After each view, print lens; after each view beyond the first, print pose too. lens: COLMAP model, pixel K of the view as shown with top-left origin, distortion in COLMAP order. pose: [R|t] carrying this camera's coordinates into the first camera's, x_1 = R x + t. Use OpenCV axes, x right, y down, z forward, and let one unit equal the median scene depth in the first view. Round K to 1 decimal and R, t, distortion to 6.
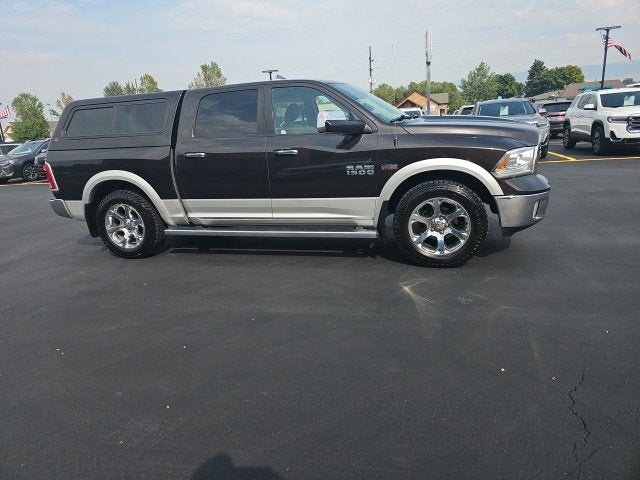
lens RADIAL K [[413.9, 0, 316.9], [0, 413.9, 237.9], [0, 0, 1]] dist [0.051704, -0.040723]
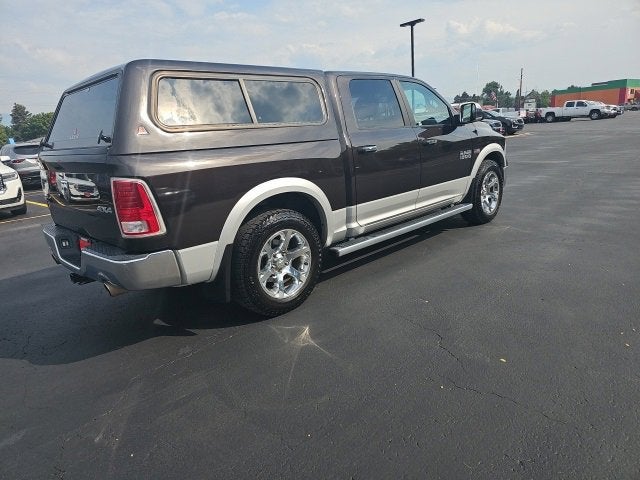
lens RADIAL K [[414.9, 0, 318.7], [0, 414.9, 245.3], [0, 0, 1]] dist [0.052159, -0.042746]
pose [[0.485654, -0.198043, 0.851422, -1.037356], [0.270366, 0.960271, 0.069144, -0.091716], [-0.831290, 0.196616, 0.519904, 0.647140]]
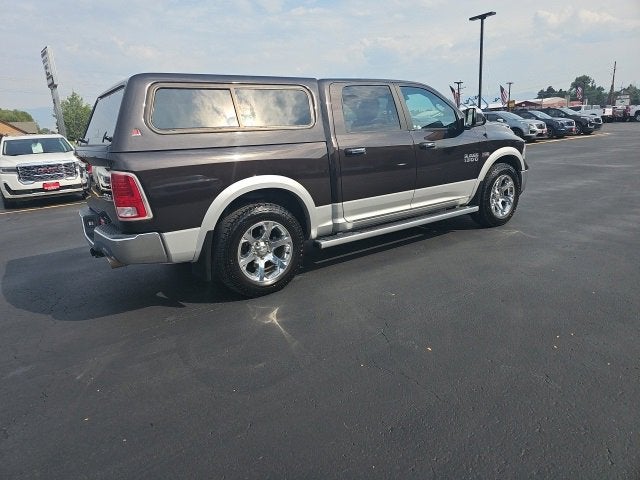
lens RADIAL K [[414.9, 0, 318.7], [0, 414.9, 245.3], [0, 0, 1]] dist [0.052159, -0.042746]
pose [[0.617209, -0.174749, 0.767148, -1.017089], [0.221632, 0.974156, 0.043590, -0.052923], [-0.754939, 0.143121, 0.639987, 0.483567]]
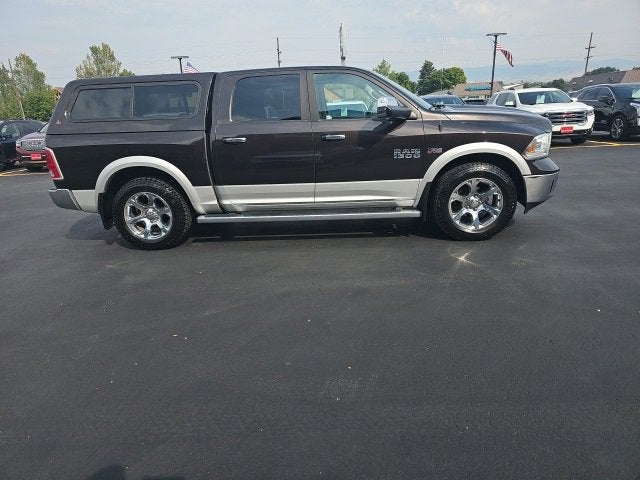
lens RADIAL K [[414.9, 0, 318.7], [0, 414.9, 245.3], [0, 0, 1]] dist [0.052159, -0.042746]
pose [[0.974646, -0.048137, 0.218512, -0.309741], [0.041434, 0.998522, 0.035160, 0.022233], [-0.219882, -0.025215, 0.975201, -0.010952]]
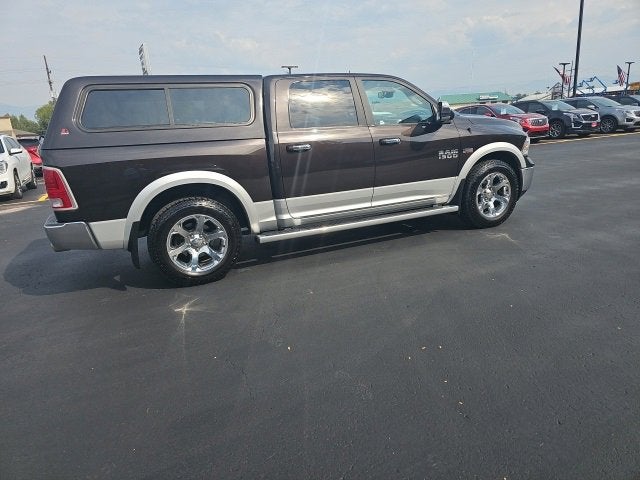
lens RADIAL K [[414.9, 0, 318.7], [0, 414.9, 245.3], [0, 0, 1]] dist [0.052159, -0.042746]
pose [[0.762606, -0.157956, 0.627281, -0.818317], [0.179451, 0.983326, 0.029448, -0.007853], [-0.621474, 0.090109, 0.778236, 0.271819]]
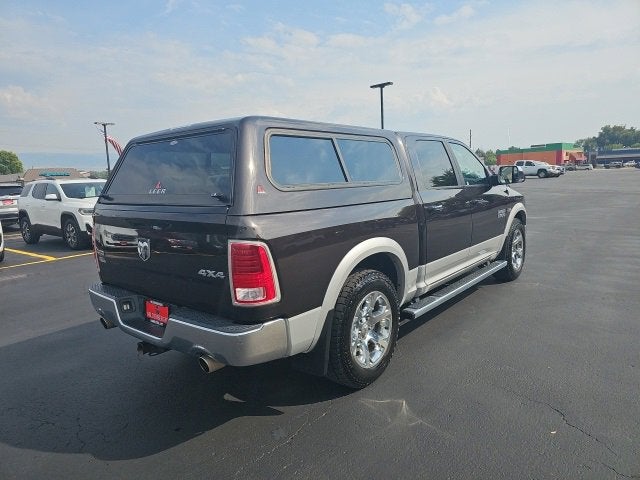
lens RADIAL K [[415.2, 0, 319.7], [0, 415.2, 239.5], [0, 0, 1]] dist [0.048625, -0.041080]
pose [[0.399359, -0.083442, 0.912989, -1.089517], [0.256990, 0.966113, -0.024115, -0.168005], [-0.880039, 0.244260, 0.407270, 0.833472]]
